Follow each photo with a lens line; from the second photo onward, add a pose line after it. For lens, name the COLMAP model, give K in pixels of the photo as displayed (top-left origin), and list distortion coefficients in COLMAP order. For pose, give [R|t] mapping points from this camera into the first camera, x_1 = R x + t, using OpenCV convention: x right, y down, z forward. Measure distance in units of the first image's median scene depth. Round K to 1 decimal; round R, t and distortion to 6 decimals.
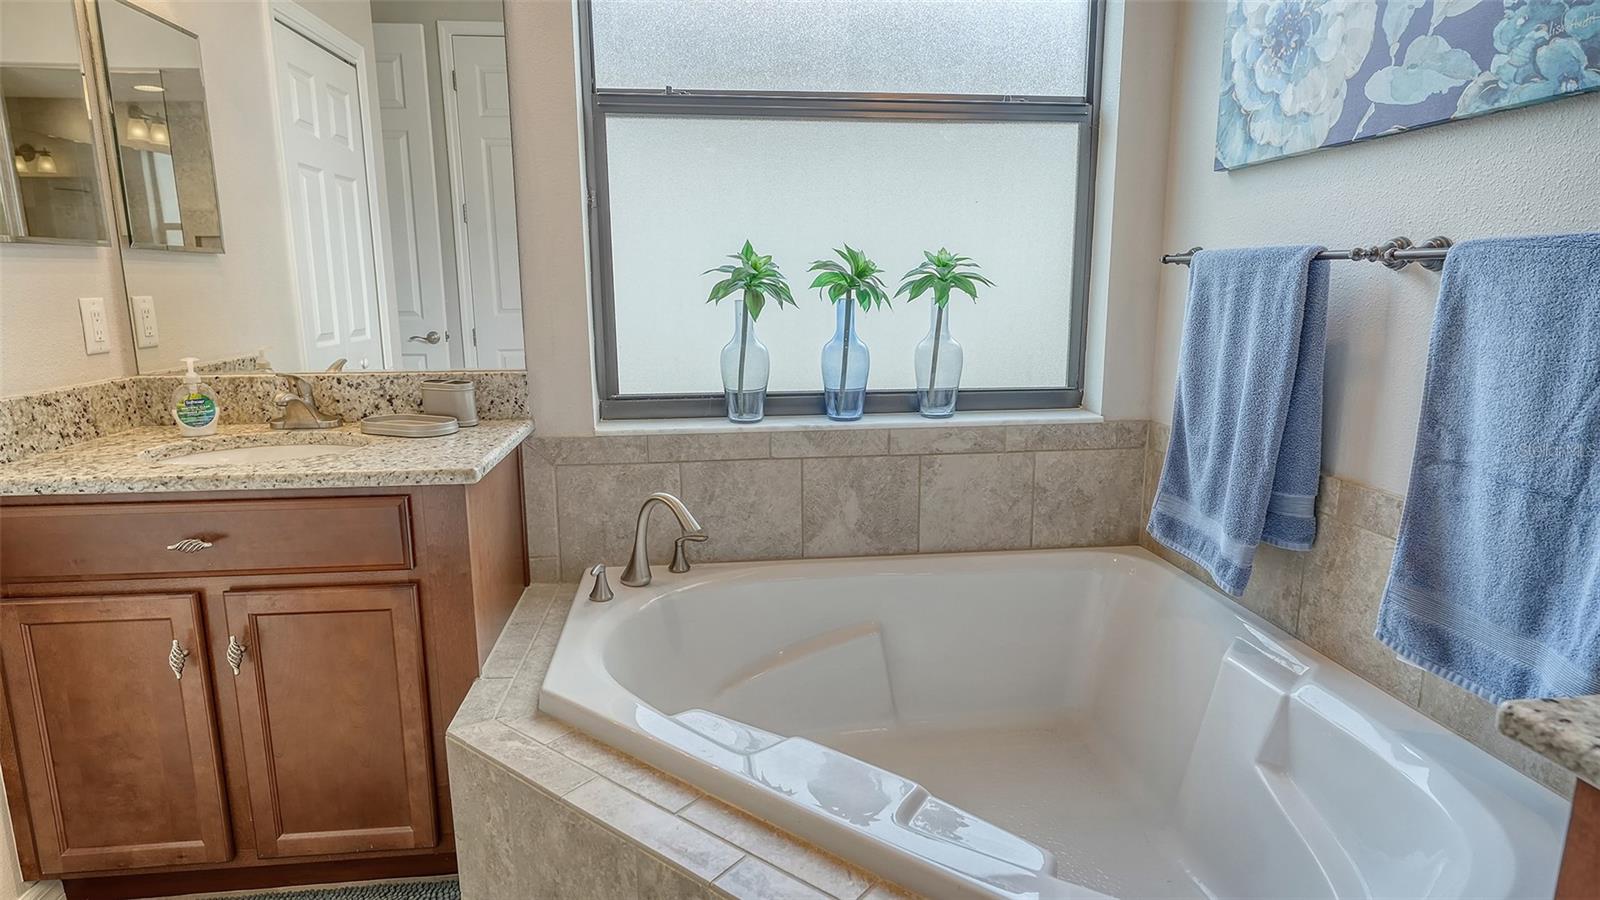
lens RADIAL K [[850.0, 0, 785.2], [0, 850.0, 448.5], [0, 0, 1]] dist [0.003656, -0.003031]
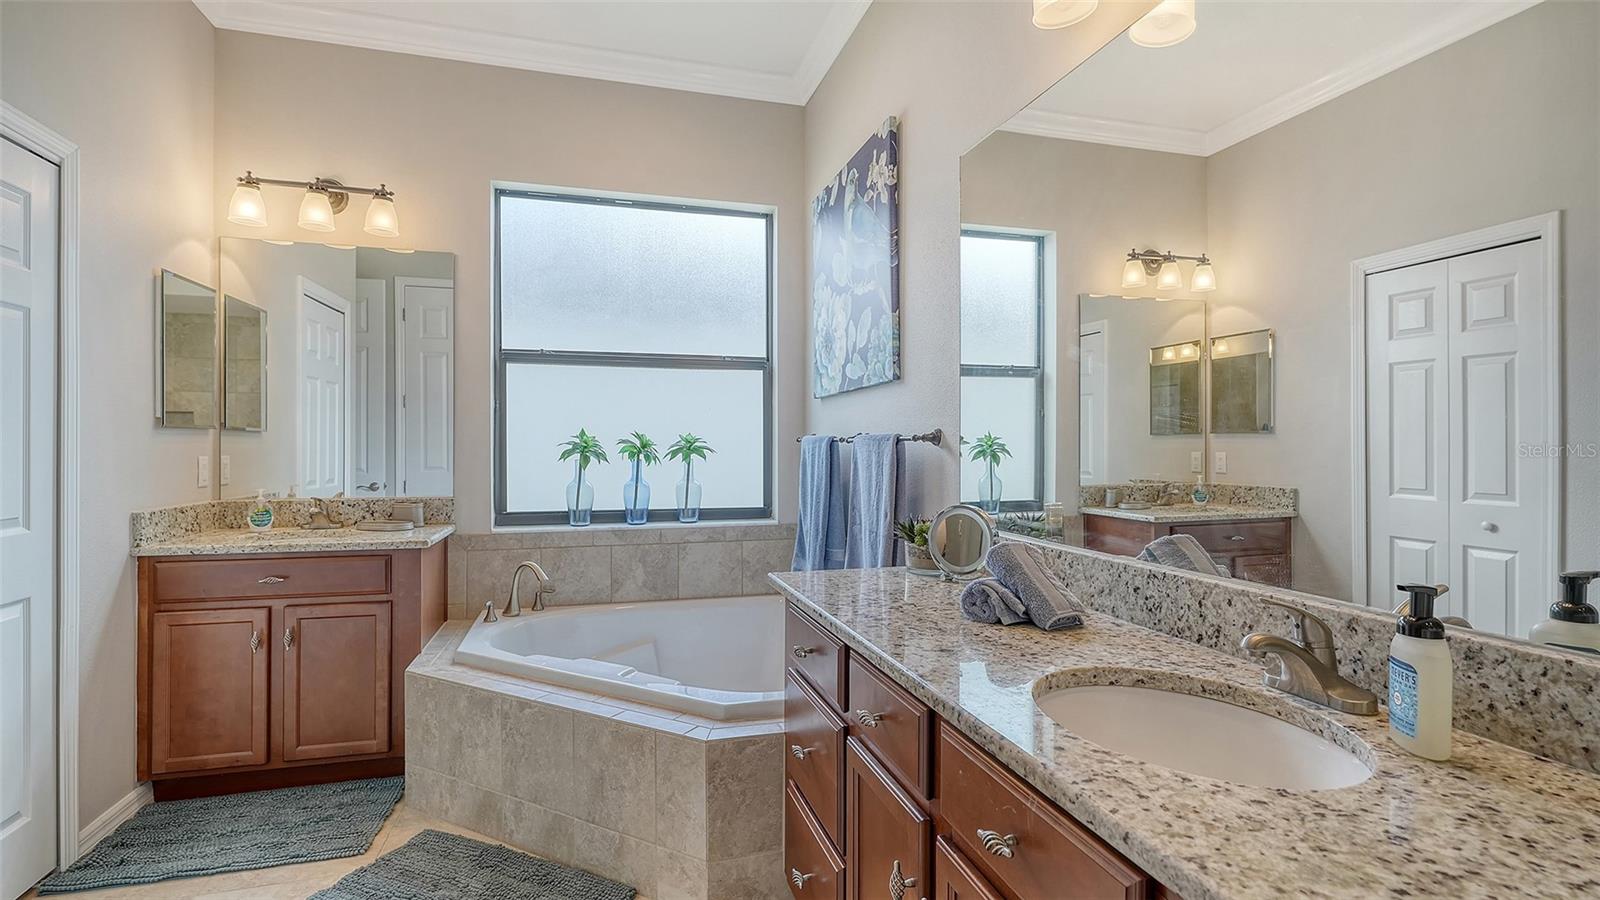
lens RADIAL K [[791.2, 0, 815.1], [0, 791.2, 451.0], [0, 0, 1]] dist [-0.001822, 0.000958]
pose [[0.986615, 0.005944, 0.162957, 0.178396], [0.025168, 0.981810, -0.188189, 0.146116], [-0.161111, 0.189772, 0.968519, -0.764943]]
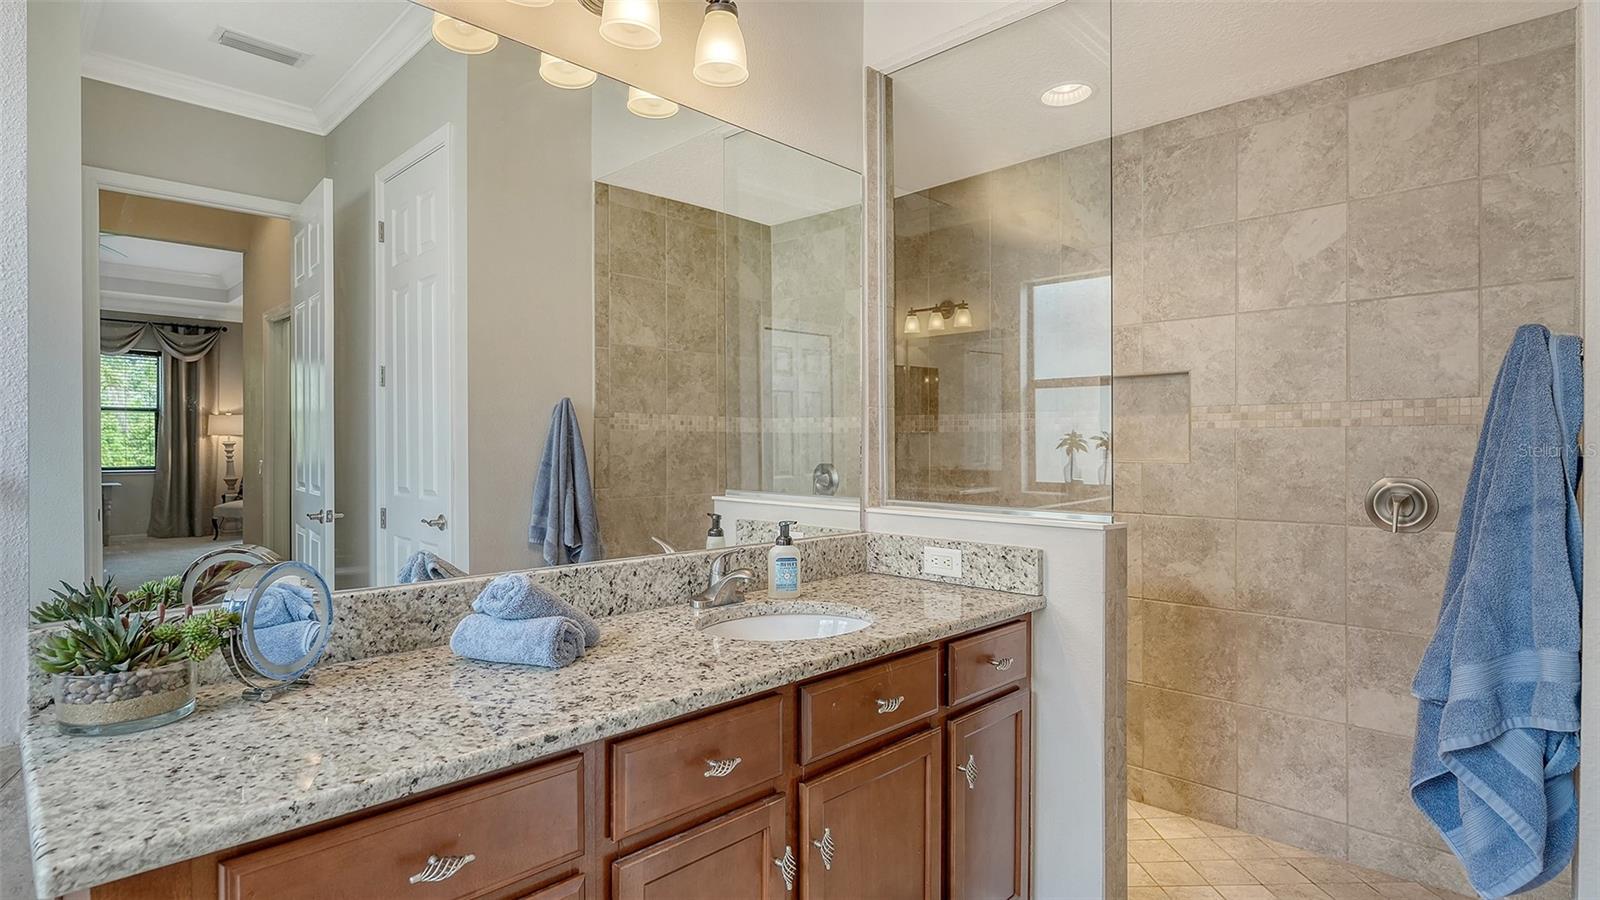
lens RADIAL K [[802.7, 0, 802.7], [0, 802.7, 442.8], [0, 0, 1]] dist [0.005472, -0.000876]
pose [[-0.626210, 0.001973, 0.779652, -3.288829], [0.152227, 0.981060, 0.119785, -1.848850], [-0.764649, 0.193694, -0.614650, 8.398004]]
